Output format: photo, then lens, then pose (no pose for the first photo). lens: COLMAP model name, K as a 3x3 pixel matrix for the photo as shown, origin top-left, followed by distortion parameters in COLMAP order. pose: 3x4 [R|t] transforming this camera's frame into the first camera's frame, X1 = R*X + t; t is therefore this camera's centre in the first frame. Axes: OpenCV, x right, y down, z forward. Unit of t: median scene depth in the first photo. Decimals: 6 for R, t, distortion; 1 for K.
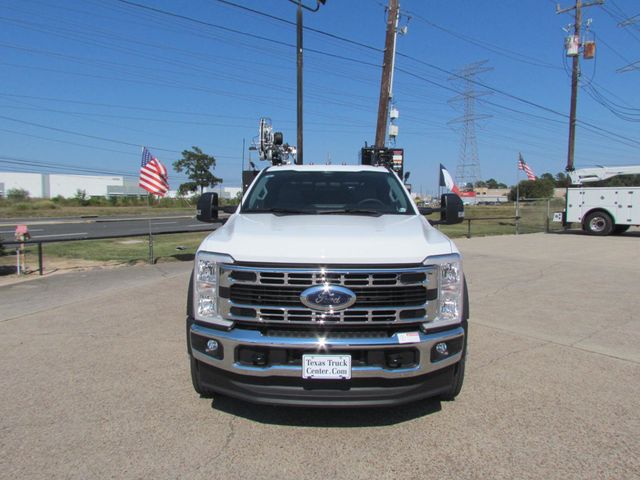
lens RADIAL K [[442.9, 0, 325.8], [0, 442.9, 232.5], [0, 0, 1]] dist [-0.001795, -0.002712]
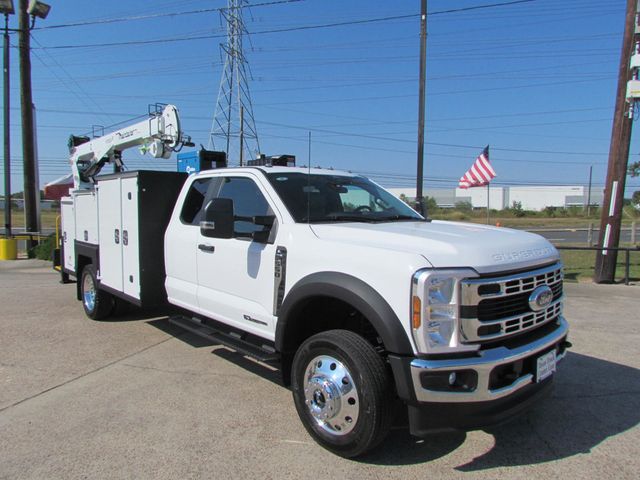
lens RADIAL K [[447.1, 0, 320.0], [0, 447.1, 240.0], [0, 0, 1]] dist [-0.013954, -0.003372]
pose [[0.555097, 0.060486, -0.829583, 0.312086], [-0.066676, 0.997379, 0.028106, -0.019379], [0.829109, 0.039712, 0.557675, 0.263644]]
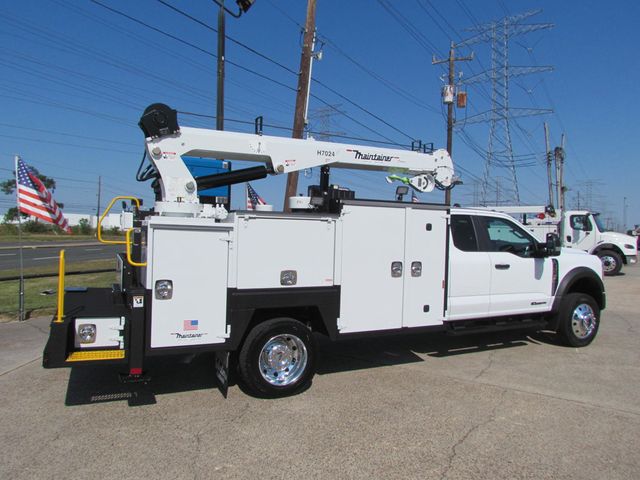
lens RADIAL K [[440.7, 0, 315.2], [0, 440.7, 234.4], [0, 0, 1]] dist [-0.010504, -0.003284]
pose [[0.955261, 0.015489, 0.295358, -0.080373], [0.003643, 0.997936, -0.064116, -0.009822], [-0.295741, 0.062324, 0.953233, 0.096400]]
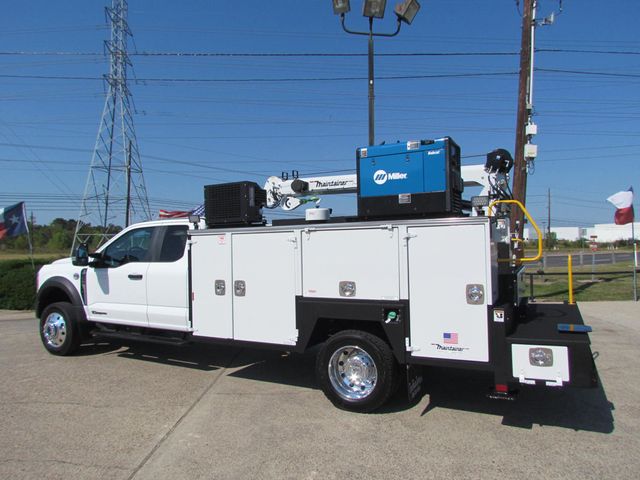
lens RADIAL K [[447.3, 0, 322.5], [0, 447.3, 238.4], [0, 0, 1]] dist [-0.011058, -0.008261]
pose [[0.766204, -0.016904, -0.642375, 0.276651], [-0.036343, 0.996914, -0.069581, -0.013220], [0.641569, 0.076659, 0.763225, 0.156640]]
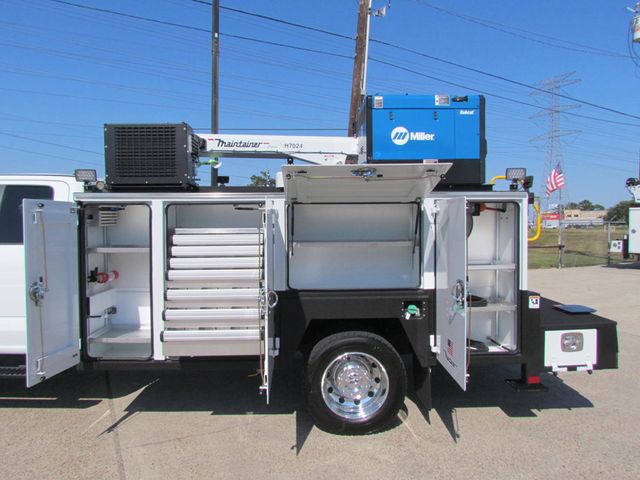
lens RADIAL K [[440.7, 0, 315.2], [0, 440.7, 234.4], [0, 0, 1]] dist [-0.010504, -0.003284]
pose [[0.980498, 0.008624, -0.196338, 0.167424], [-0.017595, 0.998877, -0.043990, -0.013332], [0.195738, 0.046586, 0.979549, 0.167592]]
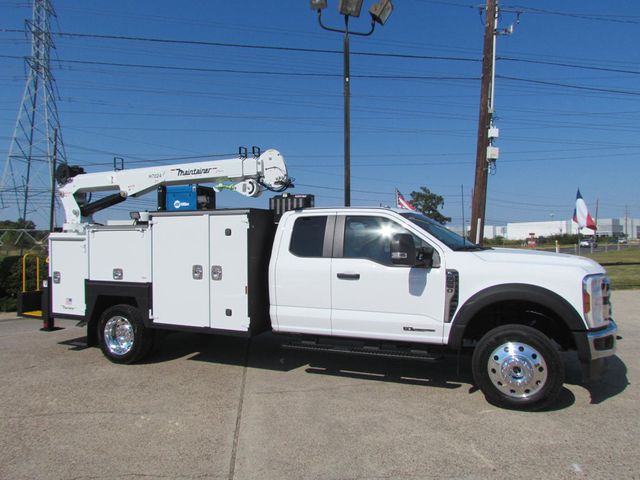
lens RADIAL K [[444.4, 0, 321.7], [0, 444.4, 239.5], [0, 0, 1]] dist [-0.003810, -0.022700]
pose [[0.856885, -0.010126, -0.515409, 0.227120], [-0.027217, 0.997524, -0.064848, -0.010319], [0.514789, 0.069595, 0.854487, 0.124457]]
